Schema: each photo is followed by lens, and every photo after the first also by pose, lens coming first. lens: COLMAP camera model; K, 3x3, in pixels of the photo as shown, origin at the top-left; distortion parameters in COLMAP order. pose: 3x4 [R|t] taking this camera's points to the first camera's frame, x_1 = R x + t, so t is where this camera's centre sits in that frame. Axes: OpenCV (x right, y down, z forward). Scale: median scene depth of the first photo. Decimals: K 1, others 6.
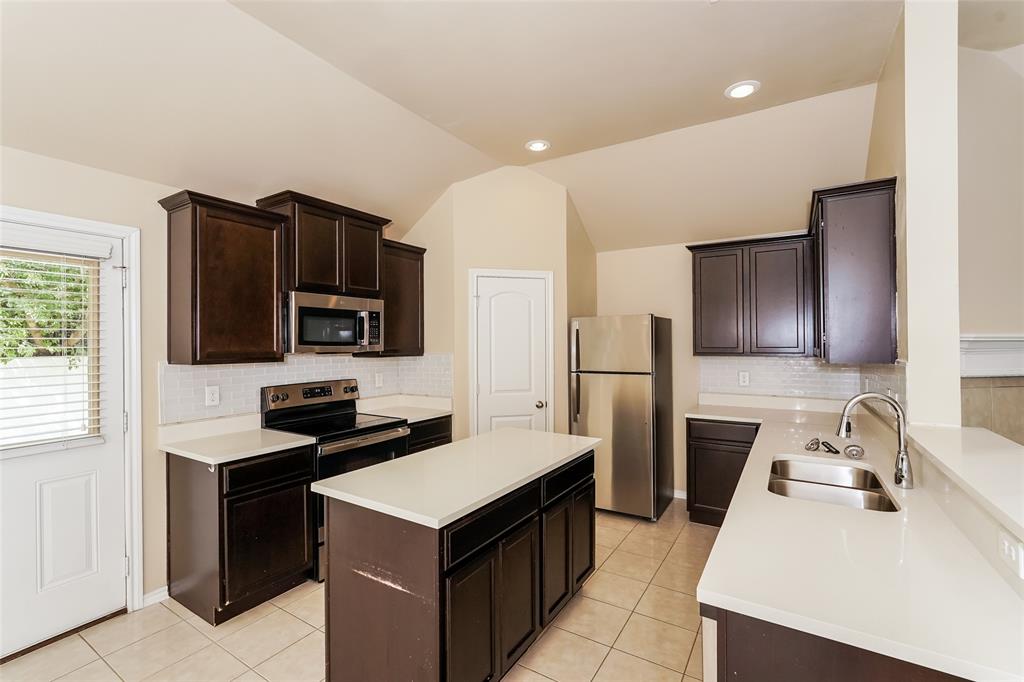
lens RADIAL K [[451.0, 0, 517.7], [0, 451.0, 341.5], [0, 0, 1]] dist [-0.015014, 0.004932]
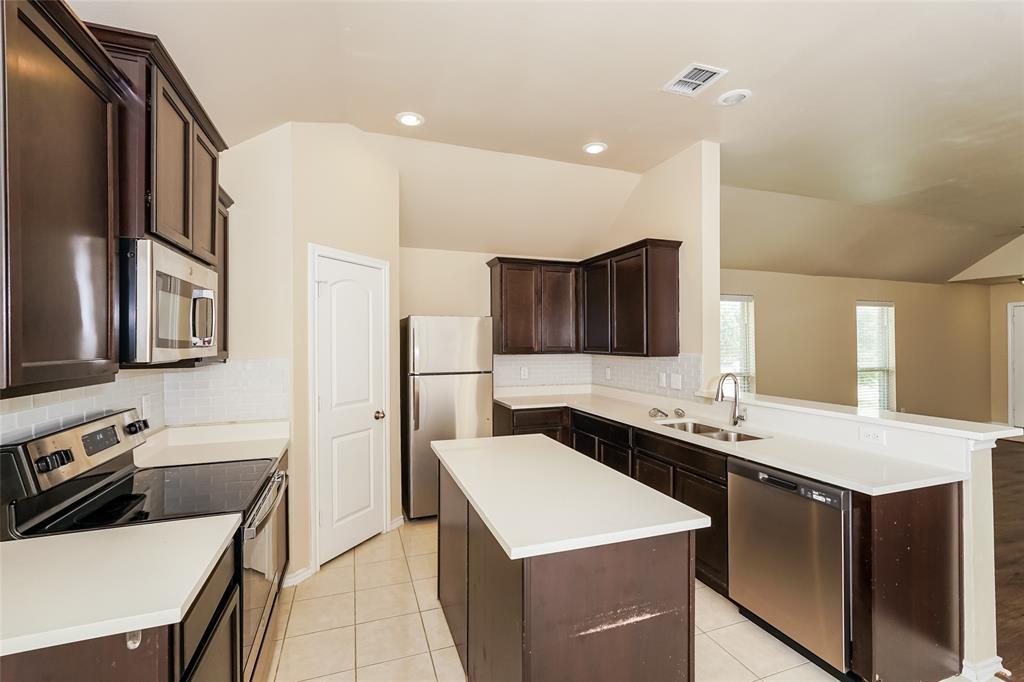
lens RADIAL K [[451.0, 0, 517.1], [0, 451.0, 340.7], [0, 0, 1]] dist [-0.015014, 0.004932]
pose [[0.610999, 0.006298, 0.791606, -0.545055], [-0.002878, 0.999979, -0.005734, 0.003303], [-0.791626, 0.001225, 0.611005, 0.317613]]
